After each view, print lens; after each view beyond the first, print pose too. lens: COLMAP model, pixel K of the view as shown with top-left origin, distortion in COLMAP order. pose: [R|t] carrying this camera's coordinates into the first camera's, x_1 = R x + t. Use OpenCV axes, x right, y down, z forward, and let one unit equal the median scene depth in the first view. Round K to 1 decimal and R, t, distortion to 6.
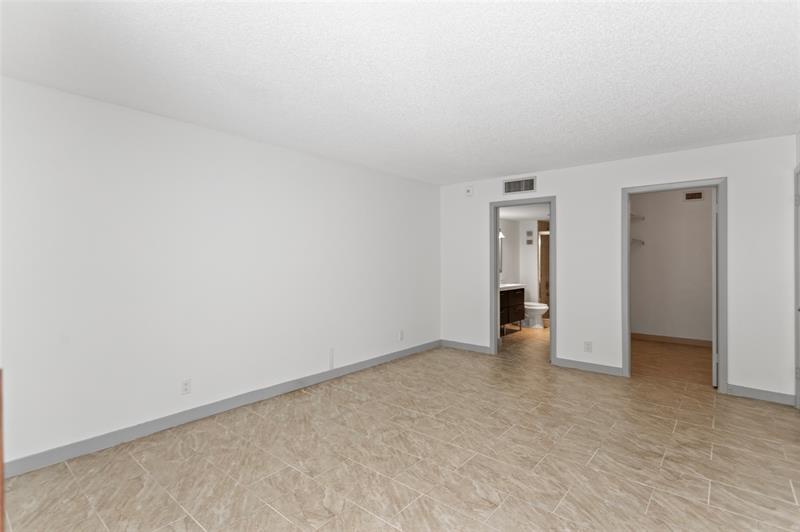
lens RADIAL K [[380.7, 0, 406.0], [0, 380.7, 265.6], [0, 0, 1]] dist [0.005016, -0.001524]
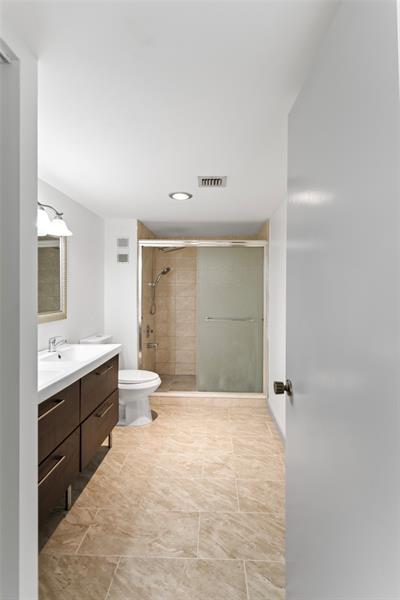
lens RADIAL K [[276.5, 0, 198.2], [0, 276.5, 296.1], [0, 0, 1]] dist [-0.002600, 0.000135]
pose [[0.803181, 0.003805, 0.595723, 0.173111], [-0.002535, 0.999992, -0.002970, -0.004301], [-0.595730, 0.000876, 0.803184, 0.614528]]
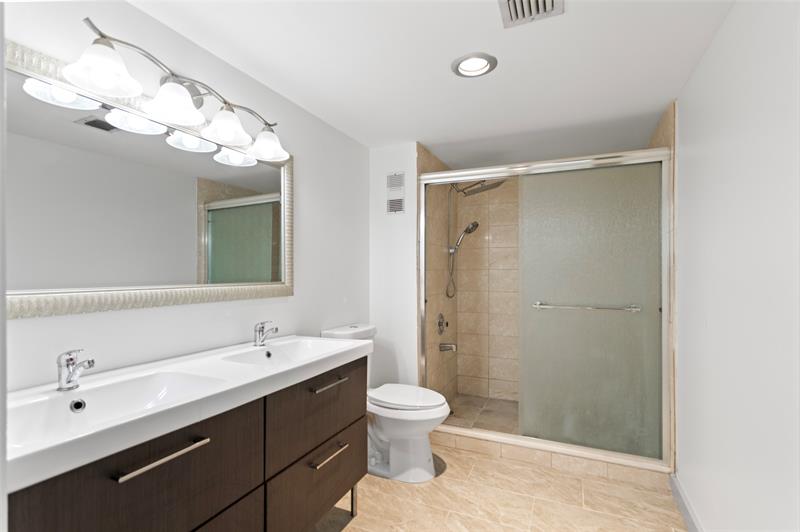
lens RADIAL K [[380.7, 0, 391.0], [0, 380.7, 276.4], [0, 0, 1]] dist [0.005016, -0.001524]
pose [[0.967249, 0.004913, 0.253782, 0.233842], [-0.002275, 0.999940, -0.010689, 0.008741], [-0.253820, 0.009762, 0.967202, 0.667407]]
